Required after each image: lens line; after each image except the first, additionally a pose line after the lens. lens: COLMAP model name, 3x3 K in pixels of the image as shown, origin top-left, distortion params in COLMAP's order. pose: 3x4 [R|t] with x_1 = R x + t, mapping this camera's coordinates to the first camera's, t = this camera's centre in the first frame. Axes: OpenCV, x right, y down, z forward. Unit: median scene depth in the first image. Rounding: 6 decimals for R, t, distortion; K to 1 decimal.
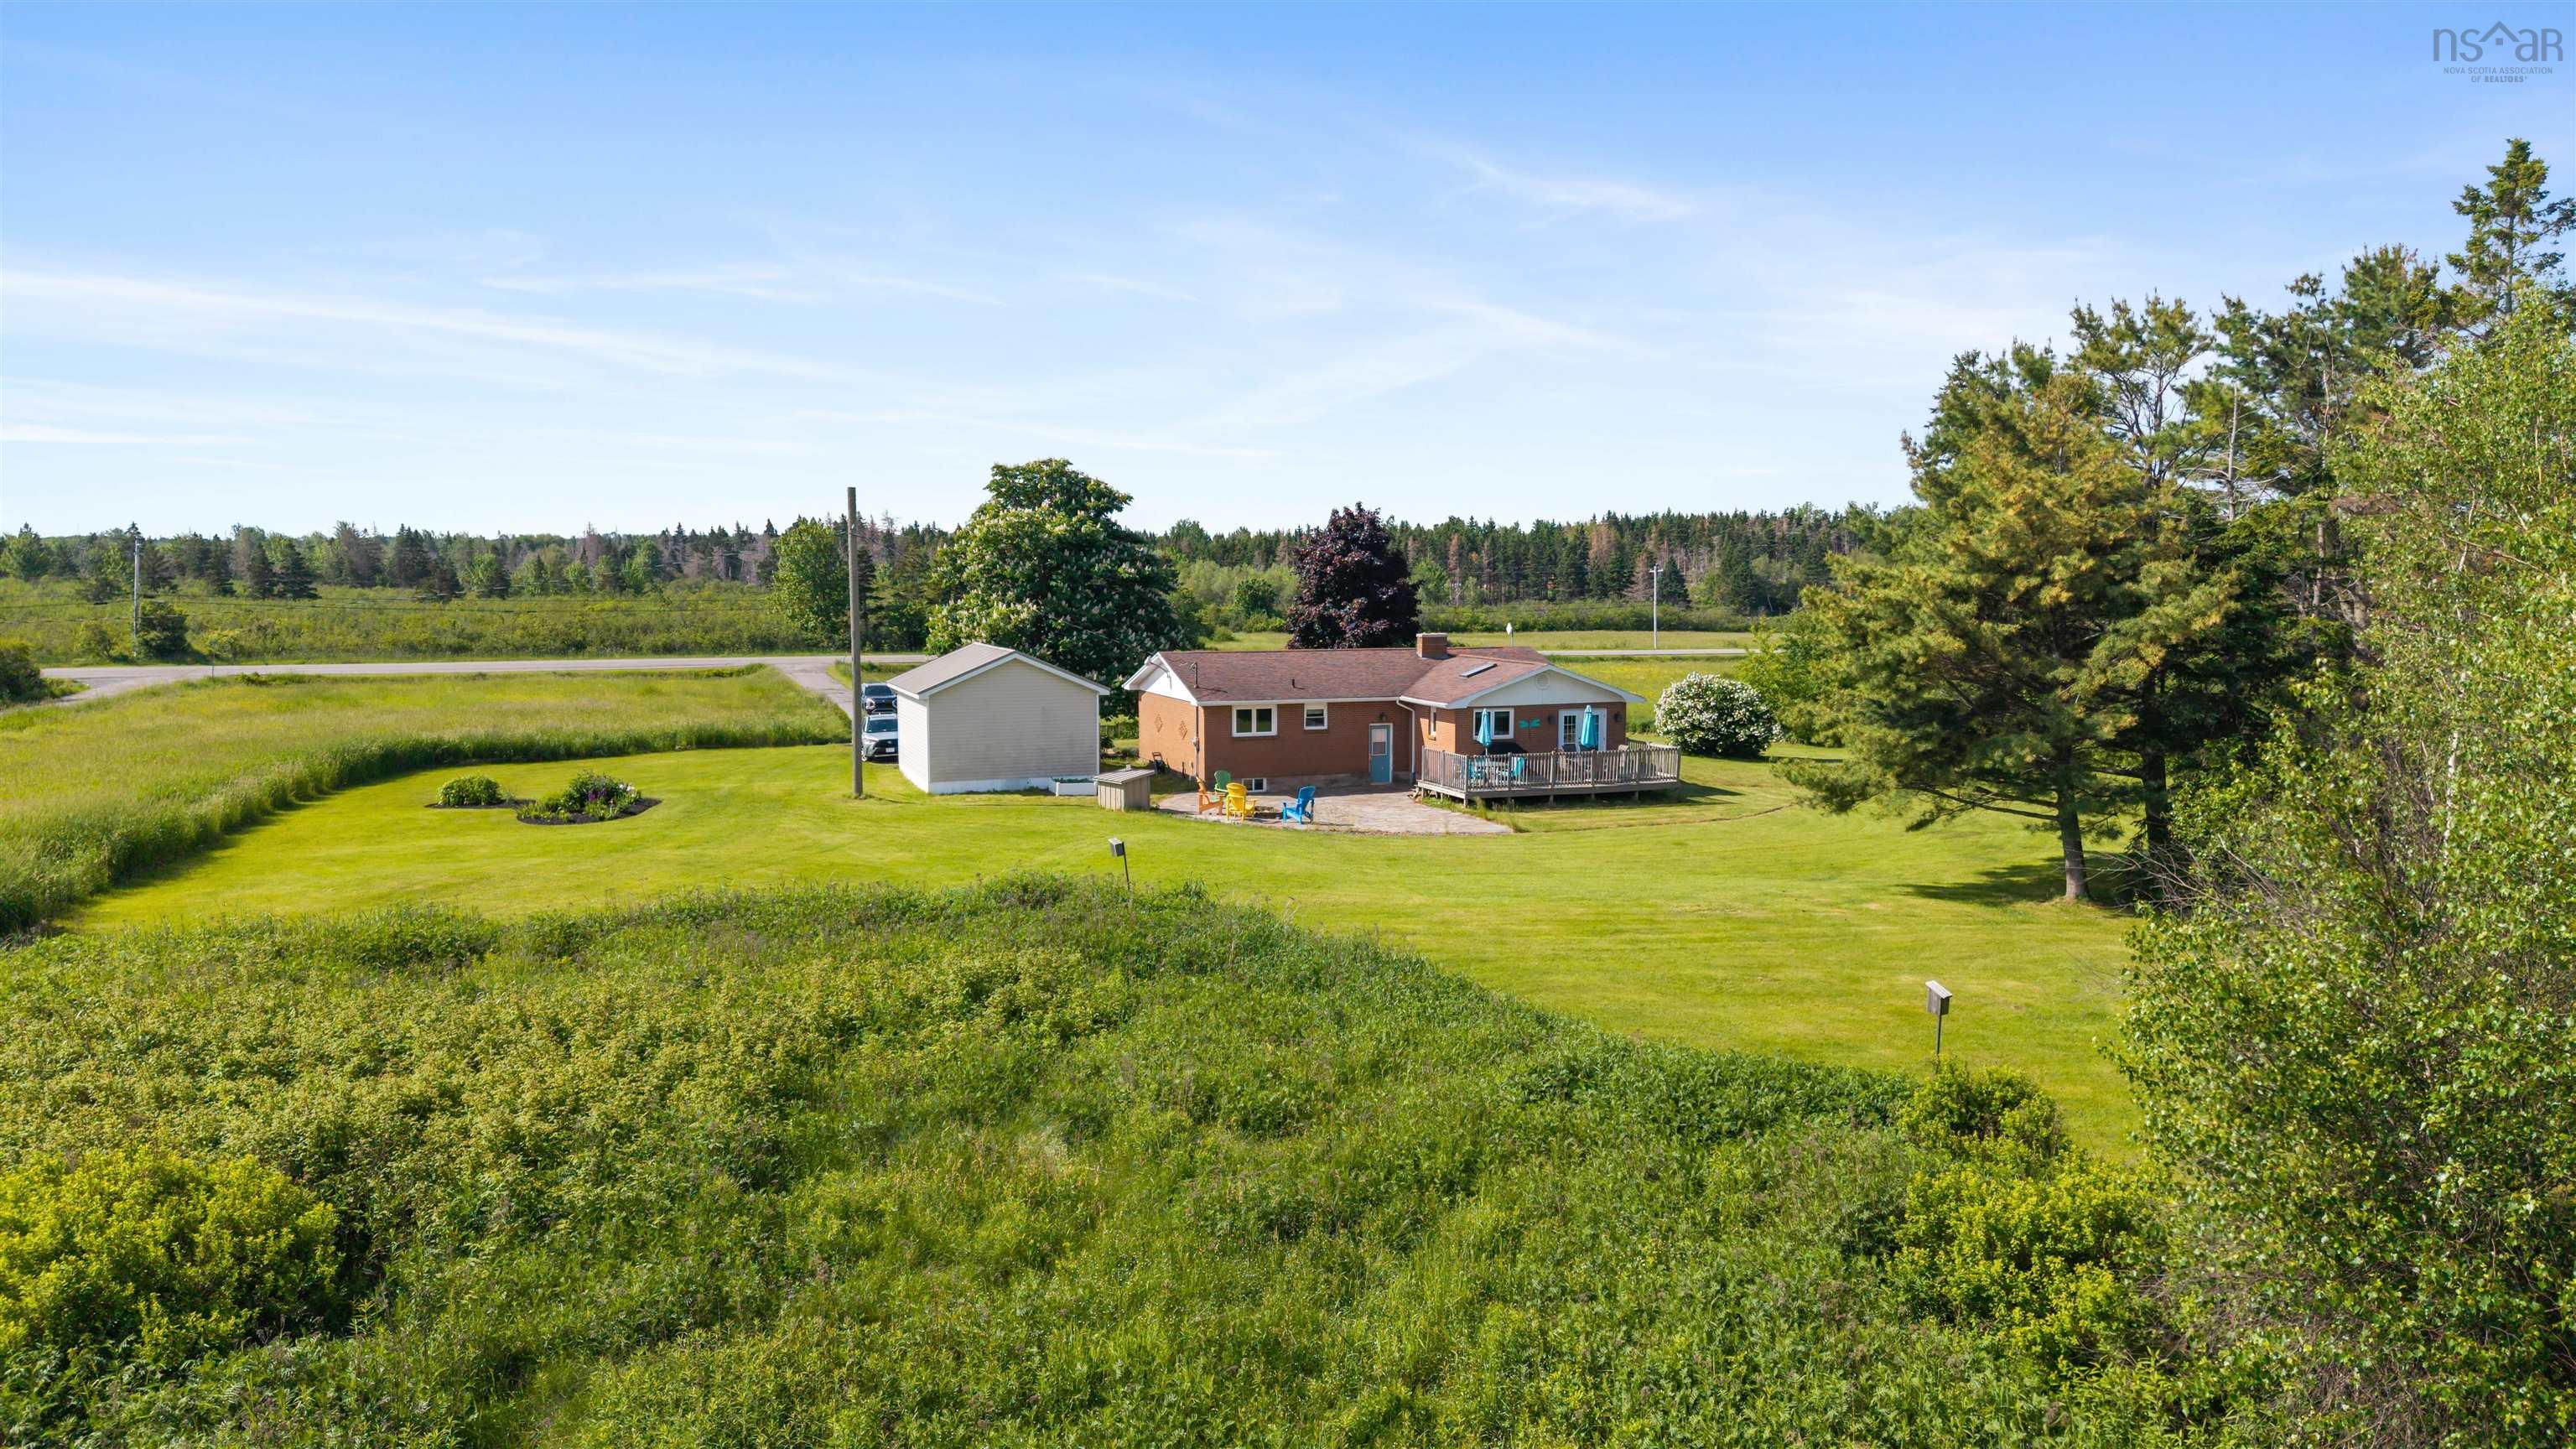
lens RADIAL K [[1756.1, 0, 1288.0], [0, 1756.1, 724.5], [0, 0, 1]] dist [0.068787, -0.055811]
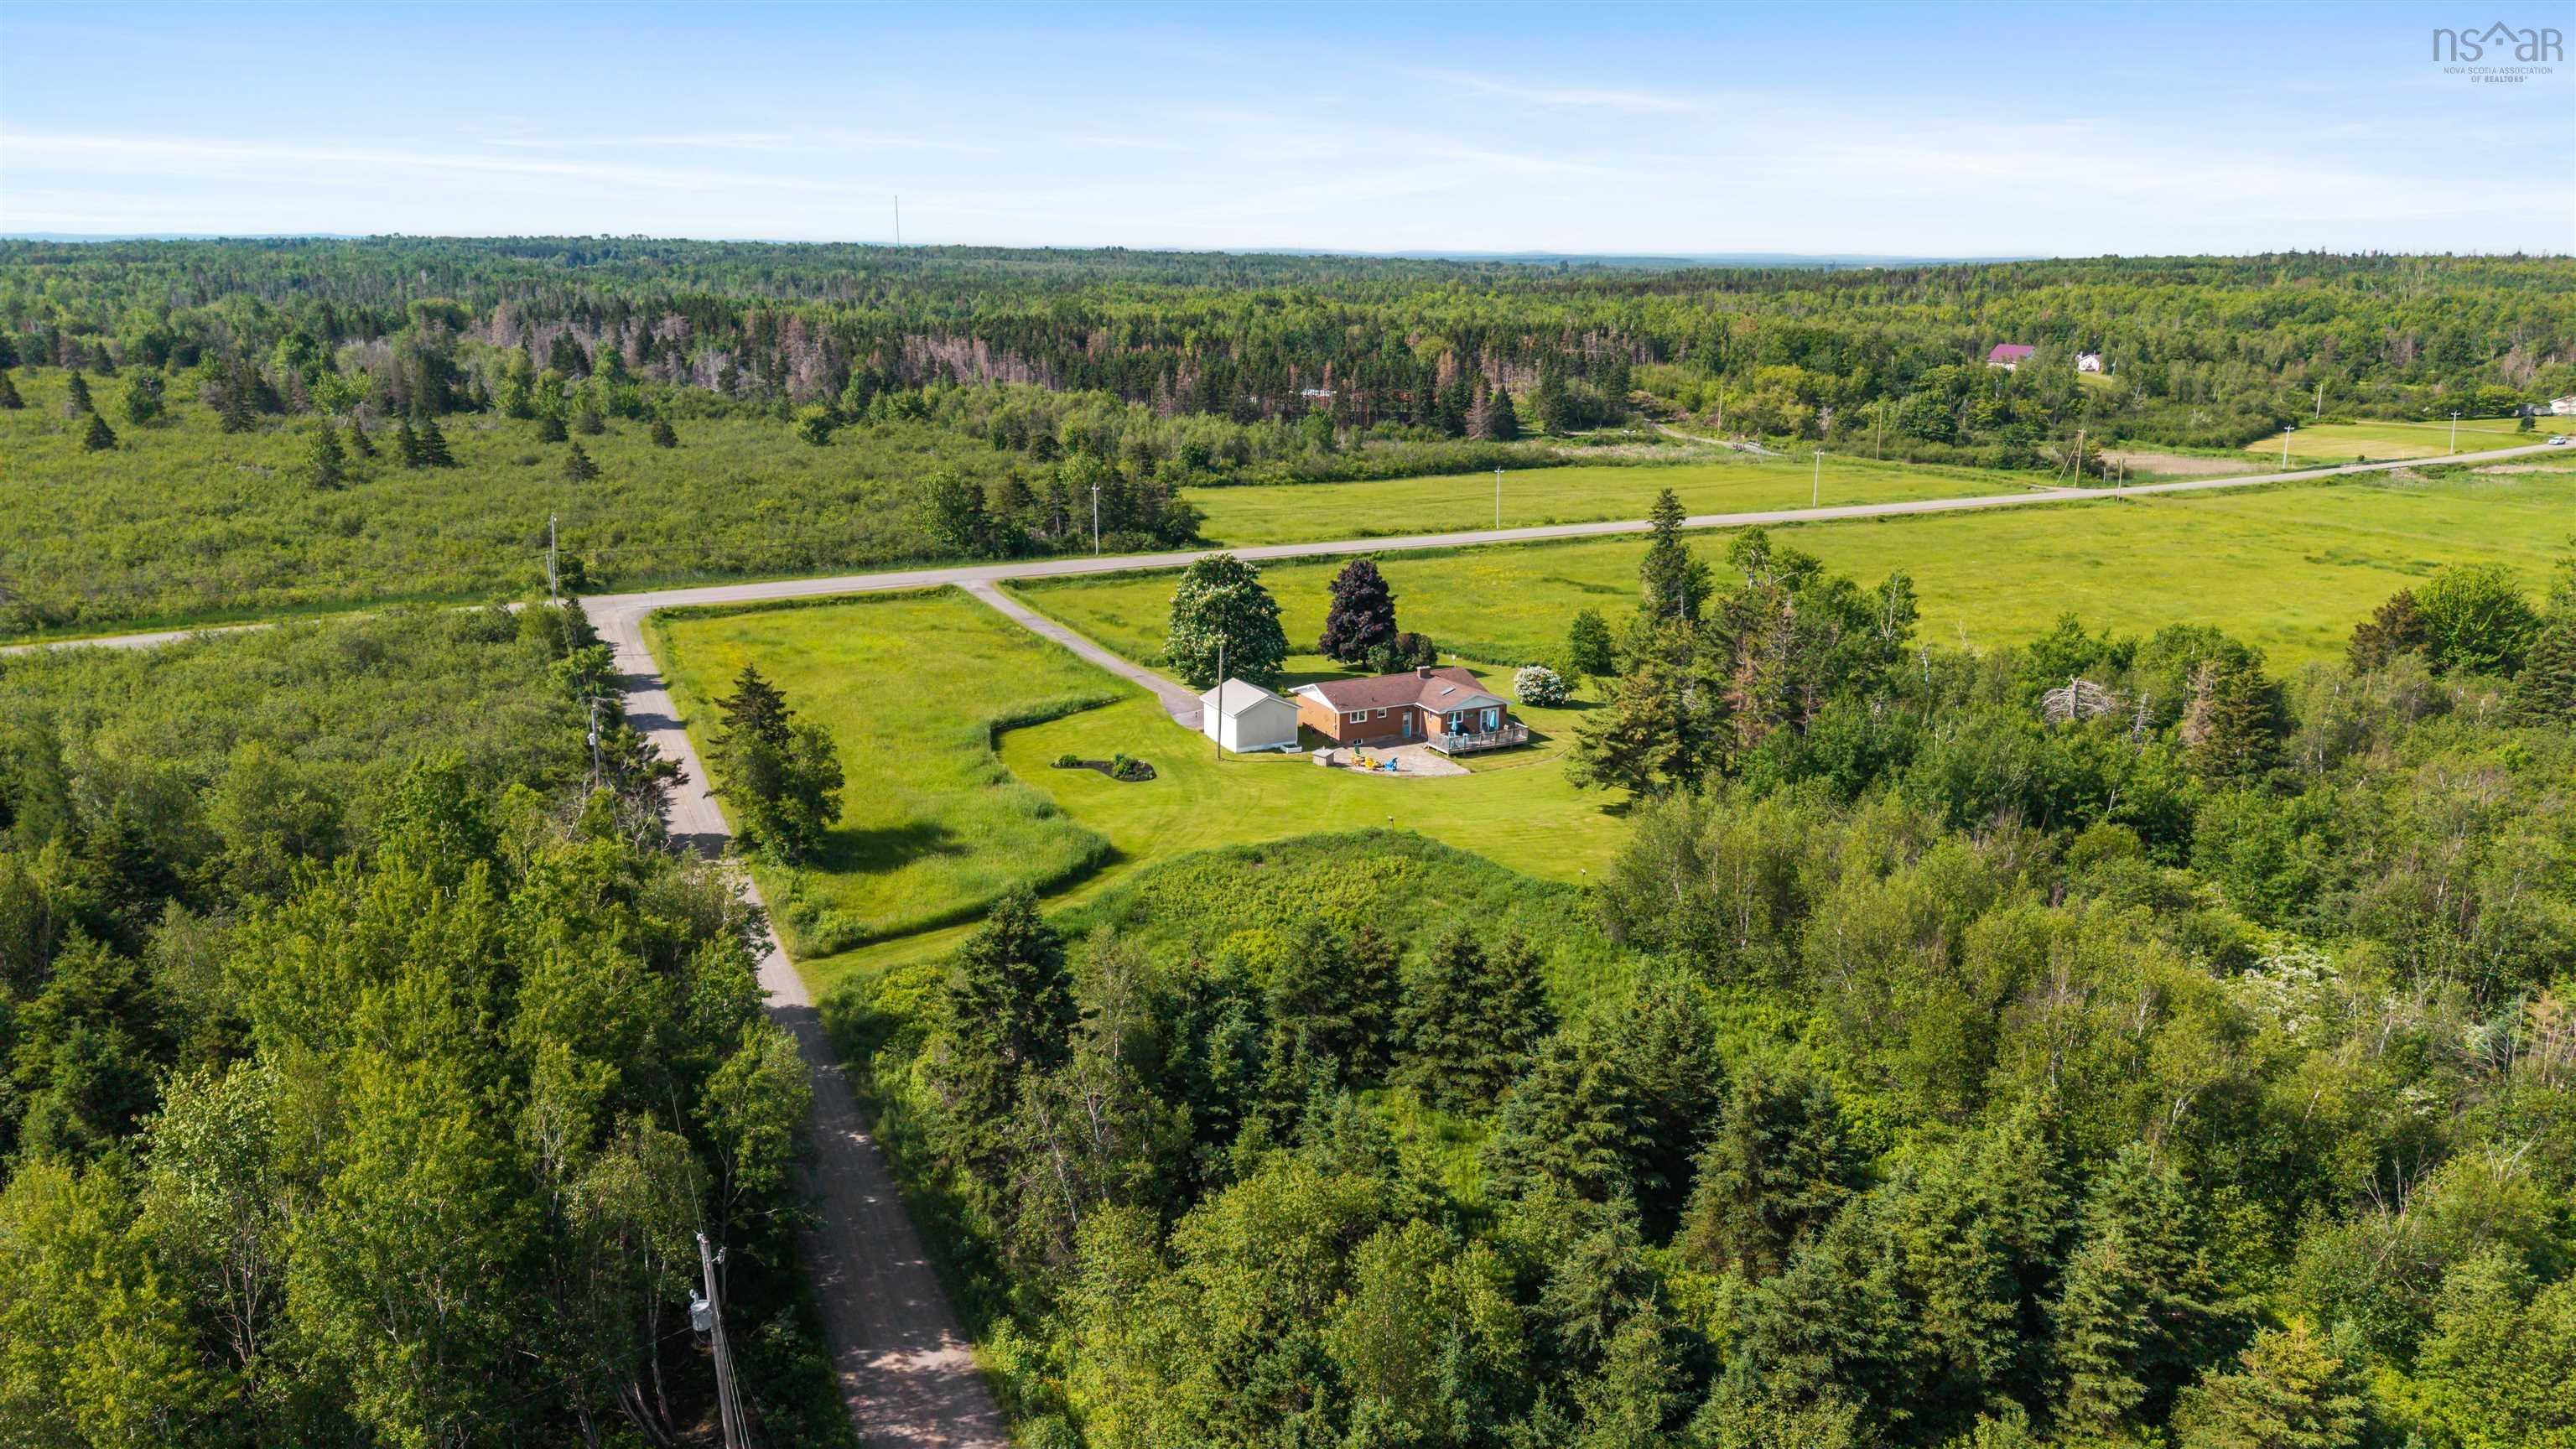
lens RADIAL K [[1756.1, 0, 1288.0], [0, 1756.1, 724.5], [0, 0, 1]] dist [0.068787, -0.055811]
pose [[0.994723, -0.025077, 0.099484, -0.359269], [0.007782, 0.985317, 0.170558, -0.407847], [-0.102301, -0.168884, 0.980313, -1.389050]]
